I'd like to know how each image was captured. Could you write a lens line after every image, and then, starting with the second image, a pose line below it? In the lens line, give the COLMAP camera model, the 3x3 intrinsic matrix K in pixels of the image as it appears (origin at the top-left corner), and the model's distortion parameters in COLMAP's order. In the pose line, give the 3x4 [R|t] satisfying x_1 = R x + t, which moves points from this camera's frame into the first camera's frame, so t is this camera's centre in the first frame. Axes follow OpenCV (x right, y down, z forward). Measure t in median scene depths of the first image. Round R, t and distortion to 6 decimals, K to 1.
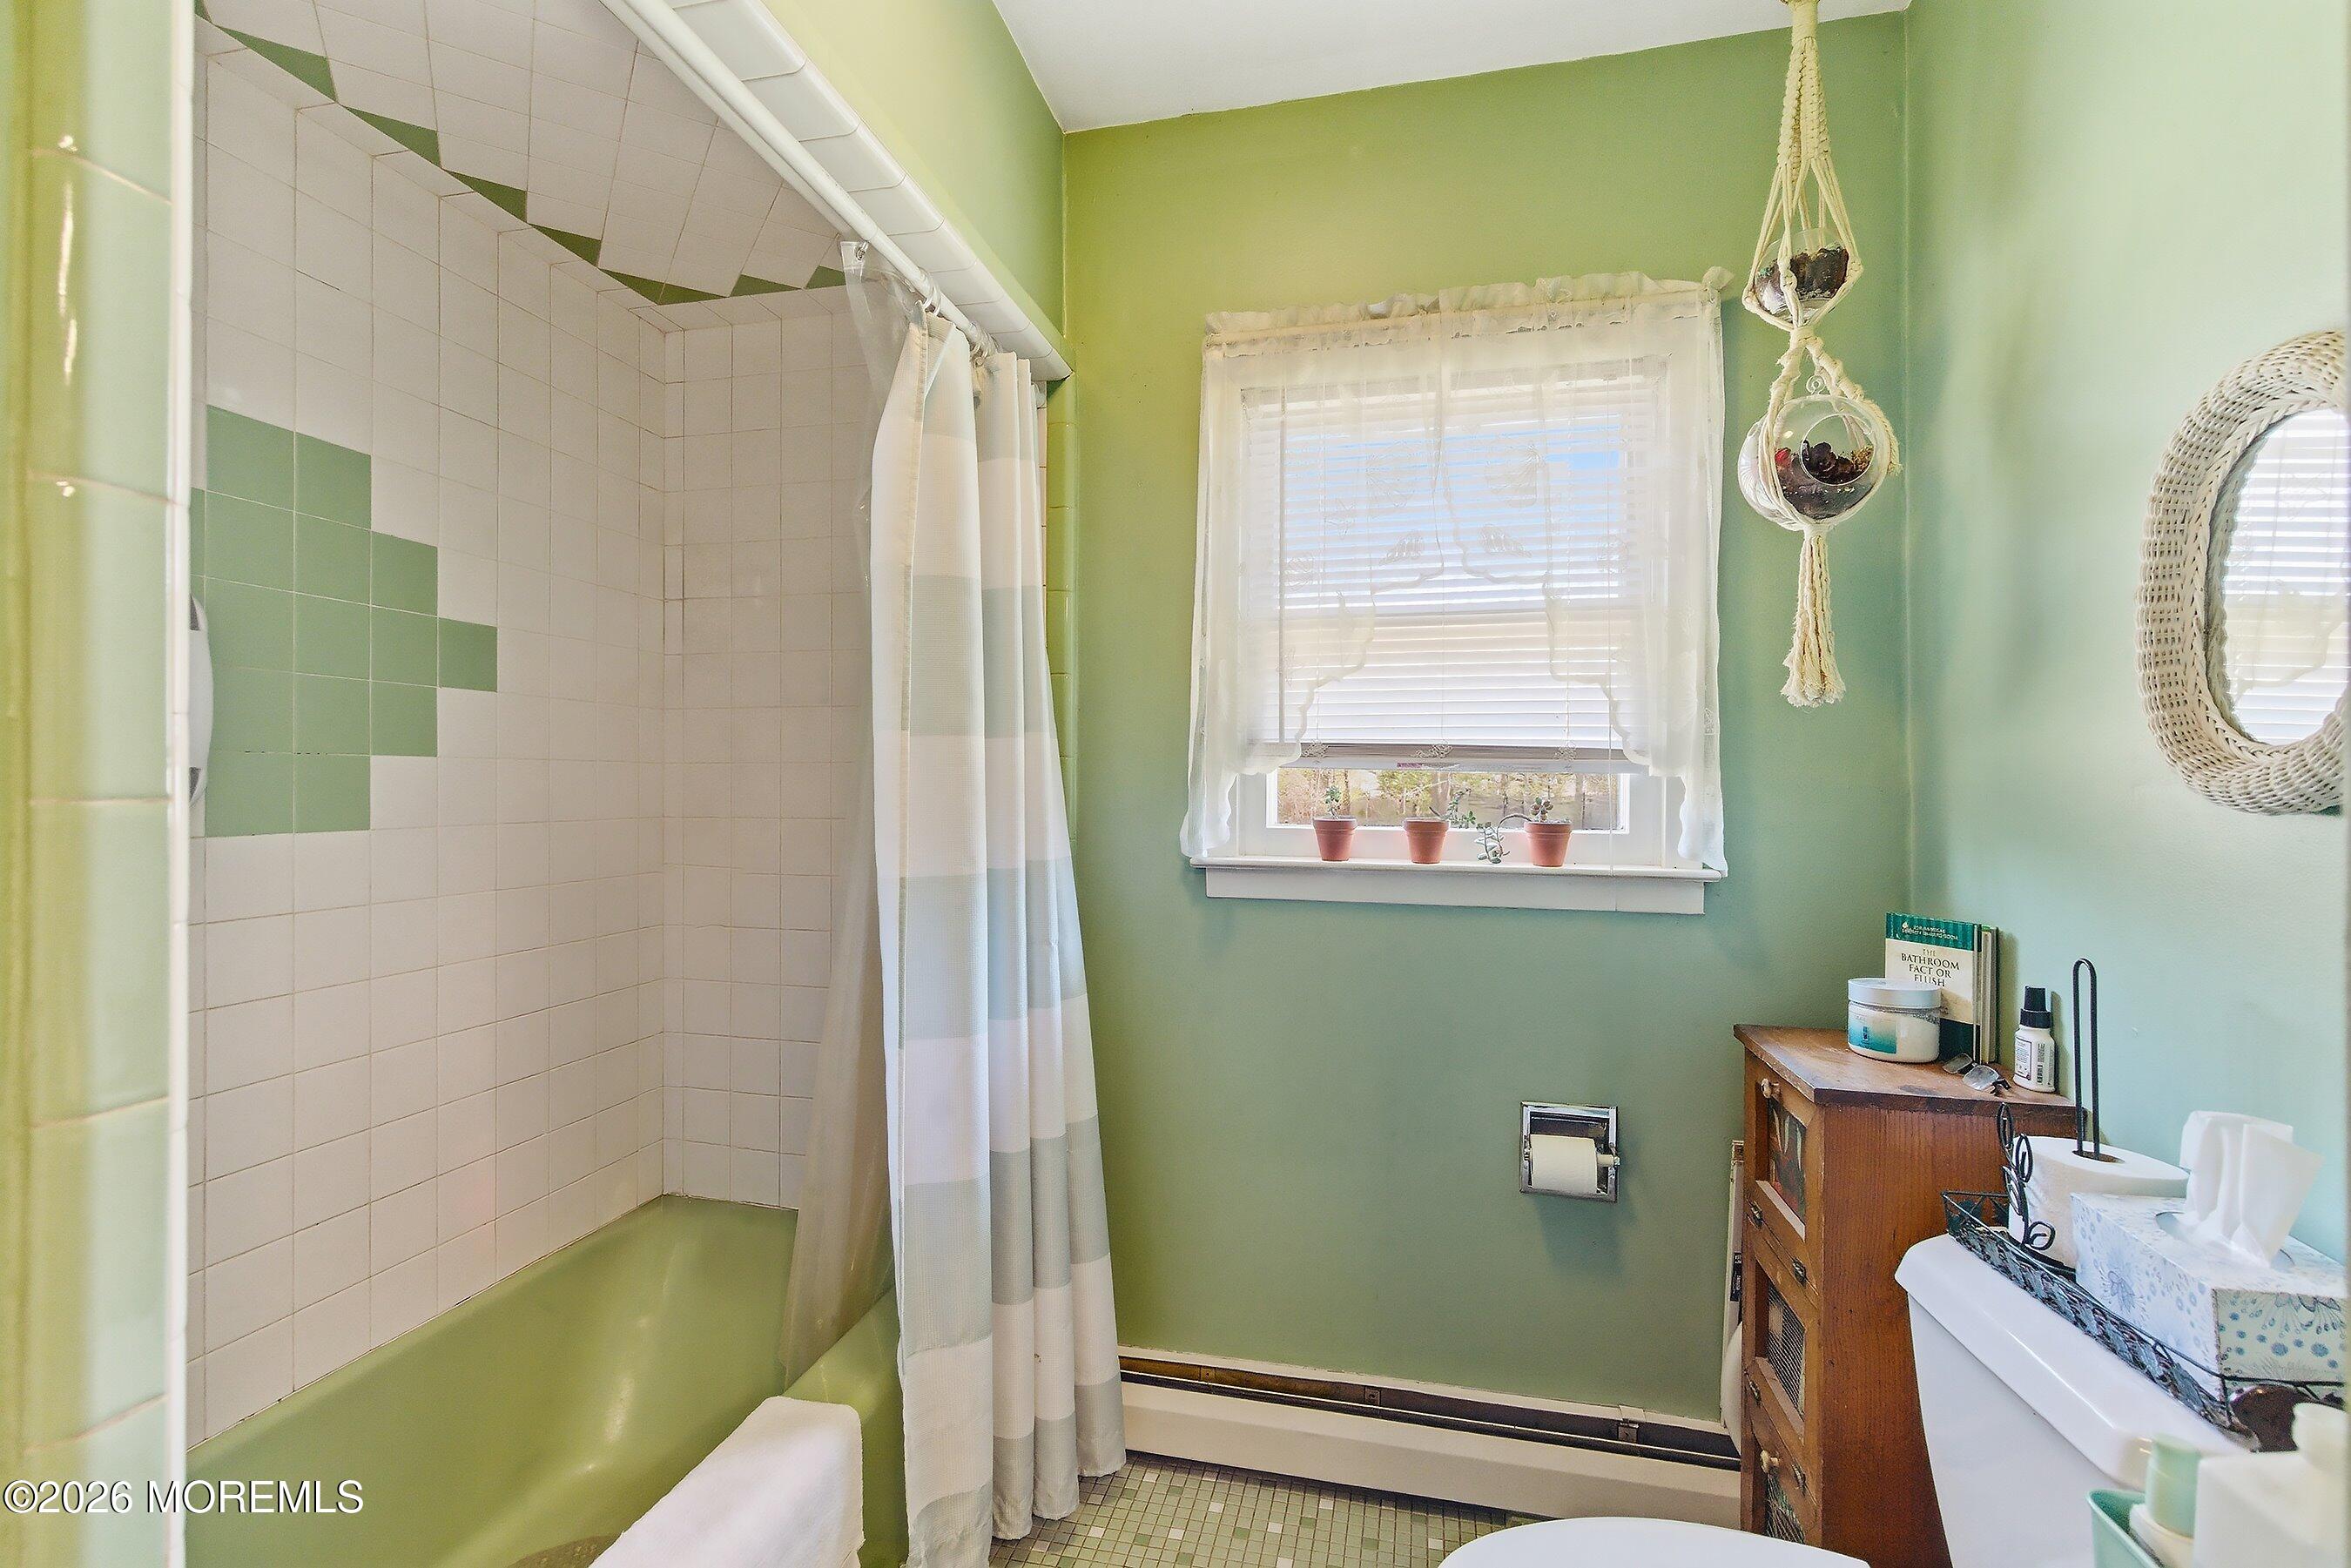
lens RADIAL K [[1080.2, 0, 1166.7], [0, 1080.2, 786.0], [0, 0, 1]] dist [0.001162, -0.000240]
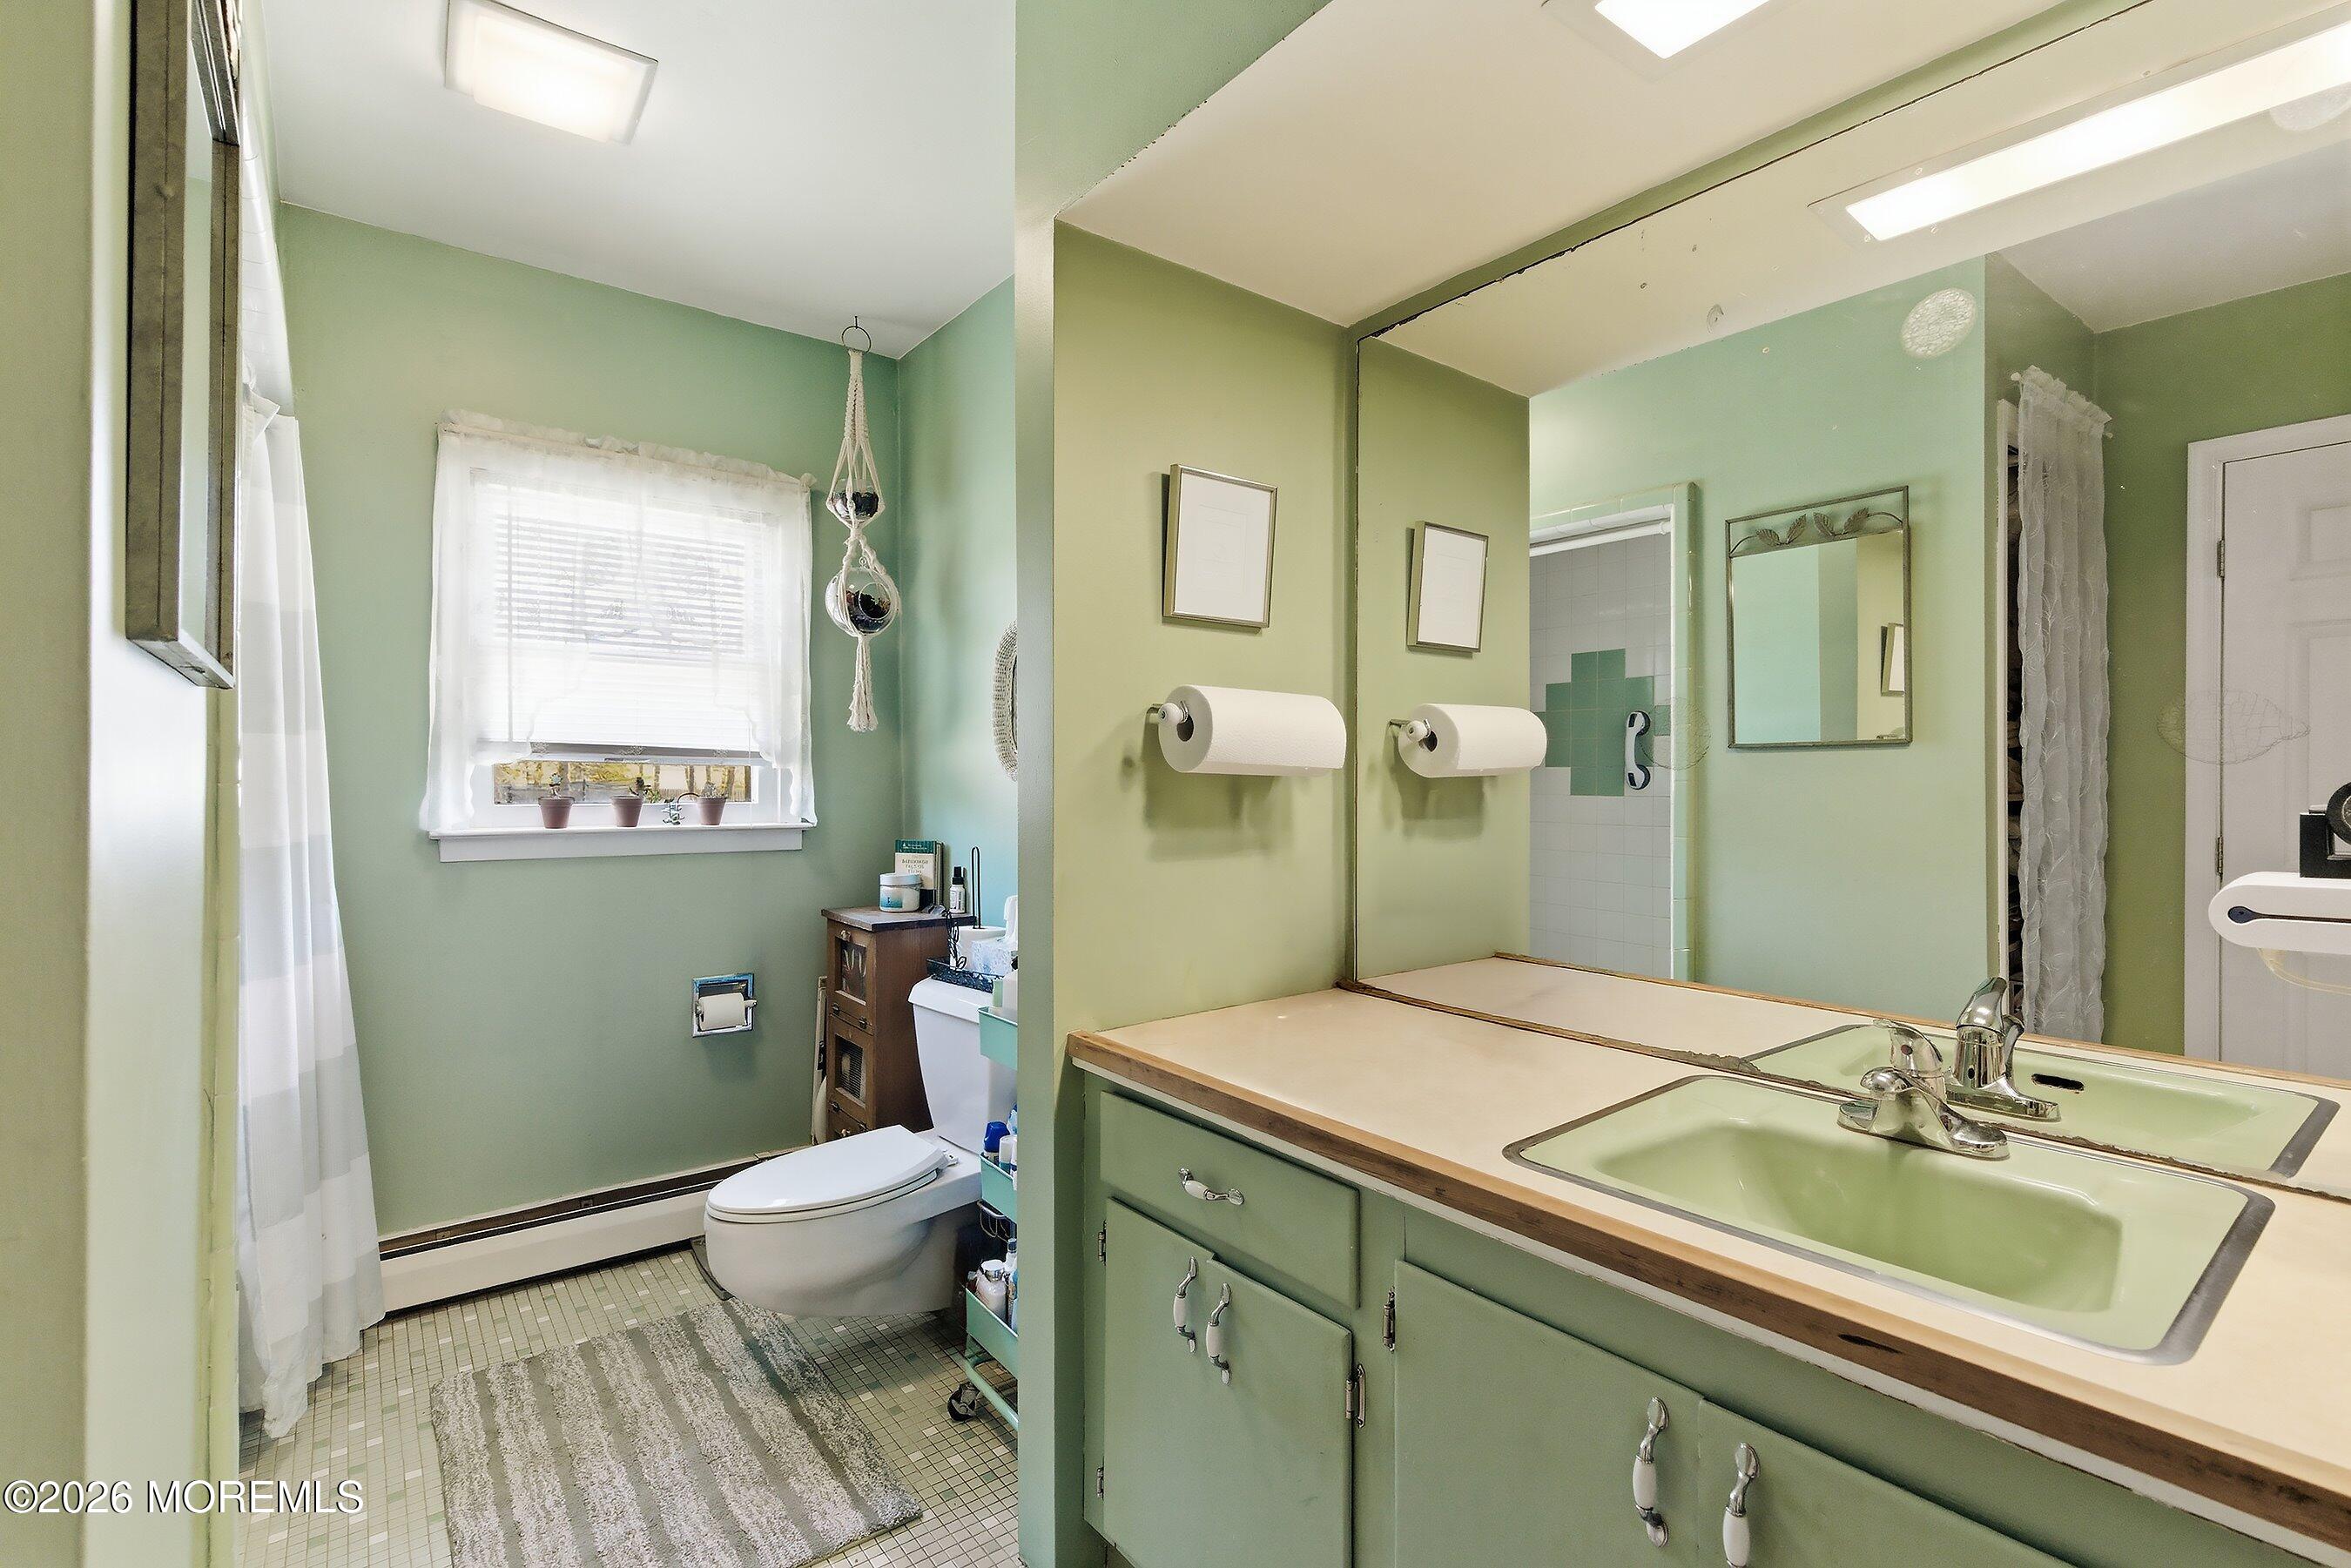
lens RADIAL K [[1080.2, 0, 1166.7], [0, 1080.2, 786.0], [0, 0, 1]] dist [0.001162, -0.000240]
pose [[0.631309, -0.009519, 0.775473, -0.523444], [0.001710, 0.999939, 0.010882, 0.001590], [-0.775529, -0.005544, 0.631287, -0.593989]]
